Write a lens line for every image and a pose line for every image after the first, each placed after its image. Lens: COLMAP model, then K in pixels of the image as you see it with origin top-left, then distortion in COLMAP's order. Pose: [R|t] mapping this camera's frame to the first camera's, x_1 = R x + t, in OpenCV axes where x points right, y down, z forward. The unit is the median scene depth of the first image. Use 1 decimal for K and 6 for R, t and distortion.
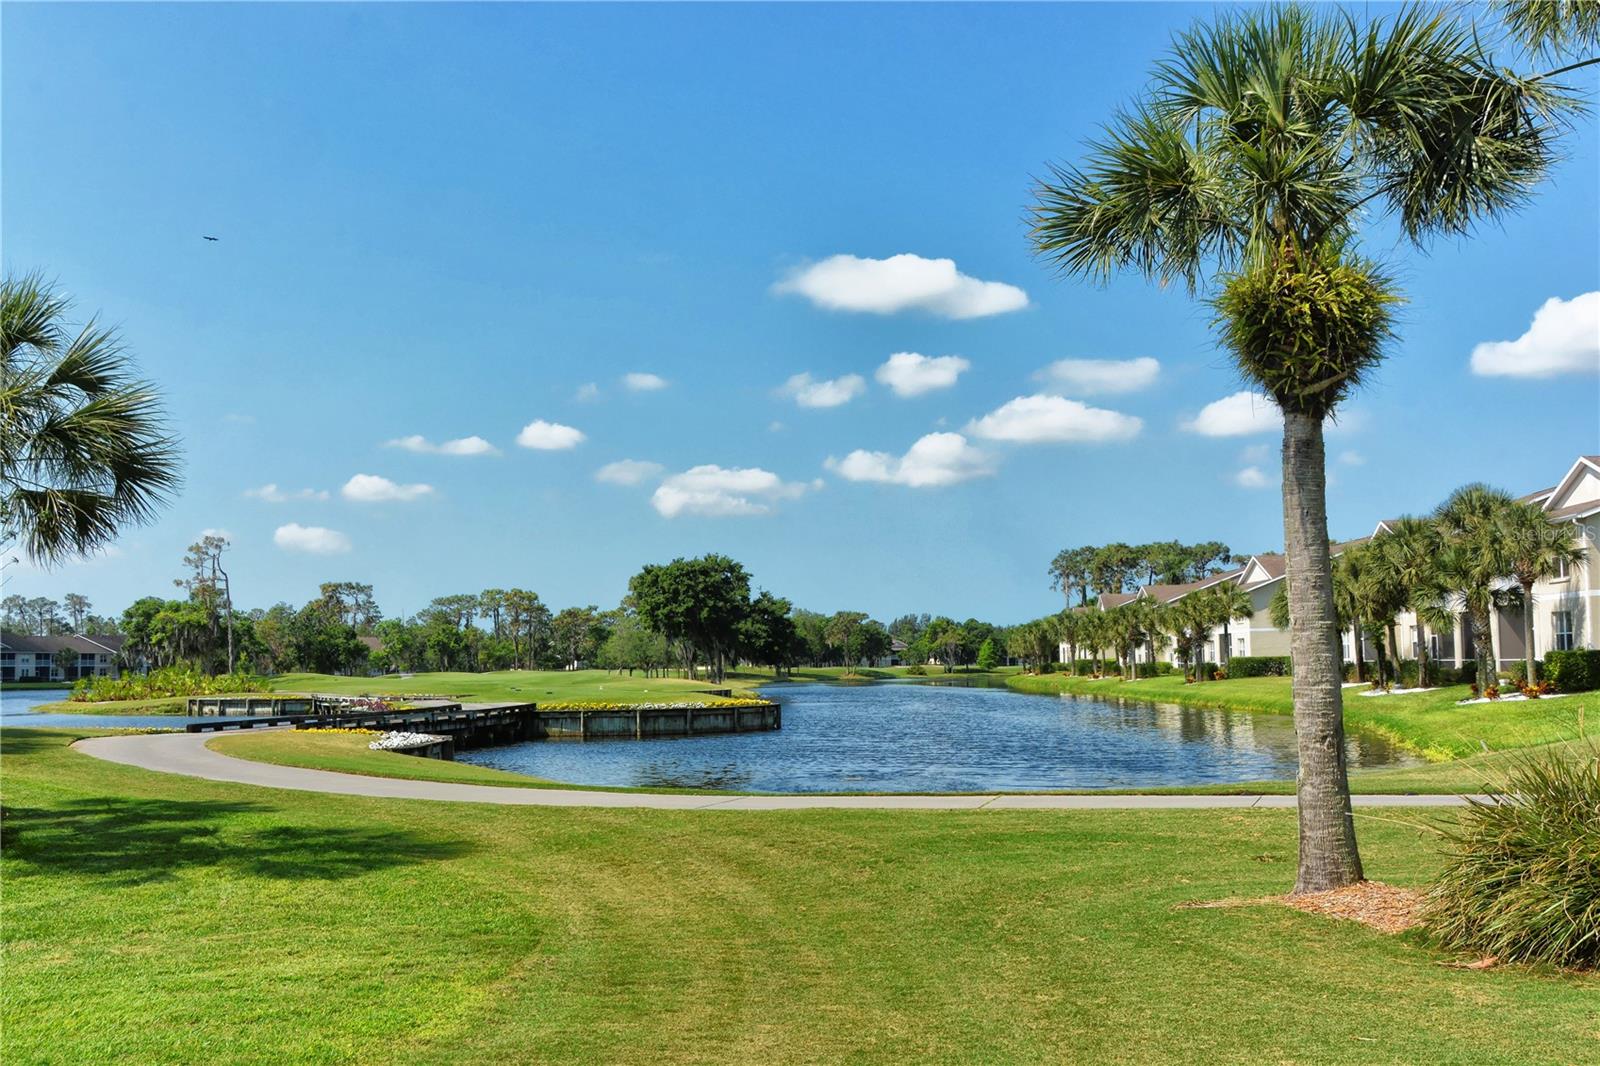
lens RADIAL K [[1690.9, 0, 789.1], [0, 1690.9, 522.6], [0, 0, 1]] dist [0.032686, 0.000000]
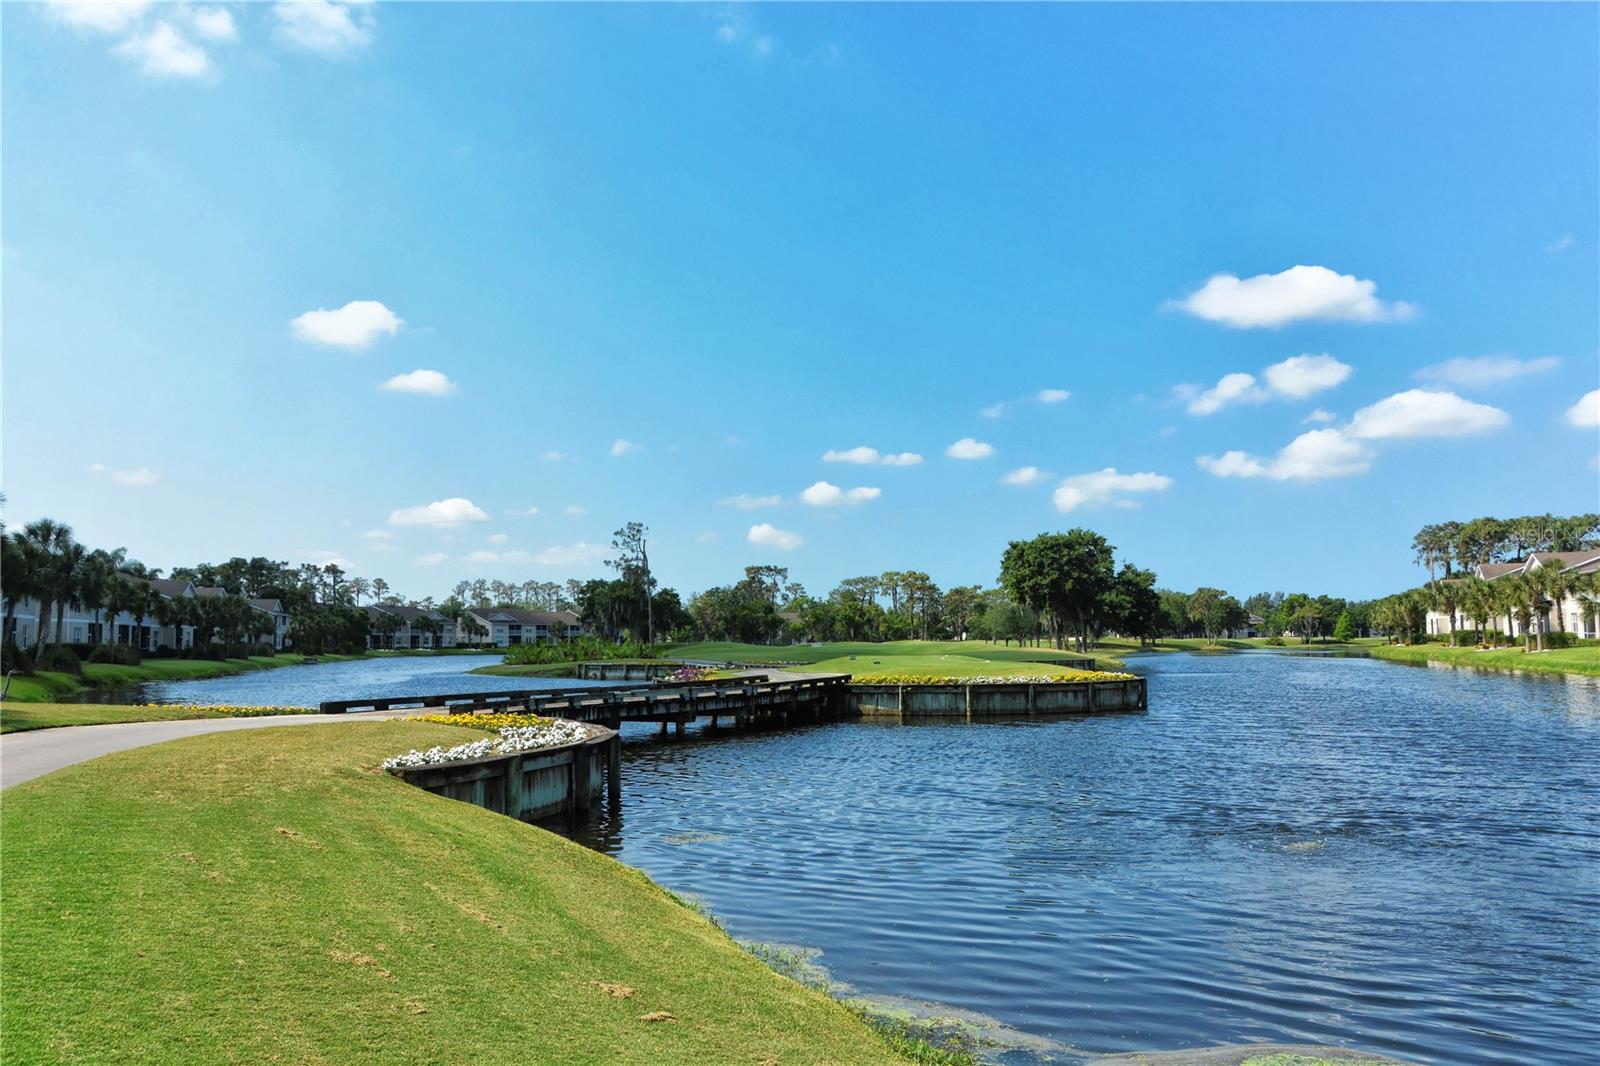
lens RADIAL K [[1342.9, 0, 787.5], [0, 1342.9, 523.5], [0, 0, 1]] dist [-0.006632, -0.012558]
pose [[0.965040, -0.019538, -0.261373, -0.000484], [0.019354, 0.999807, -0.003278, 0.011818], [0.261386, -0.001895, 0.965232, 0.125238]]
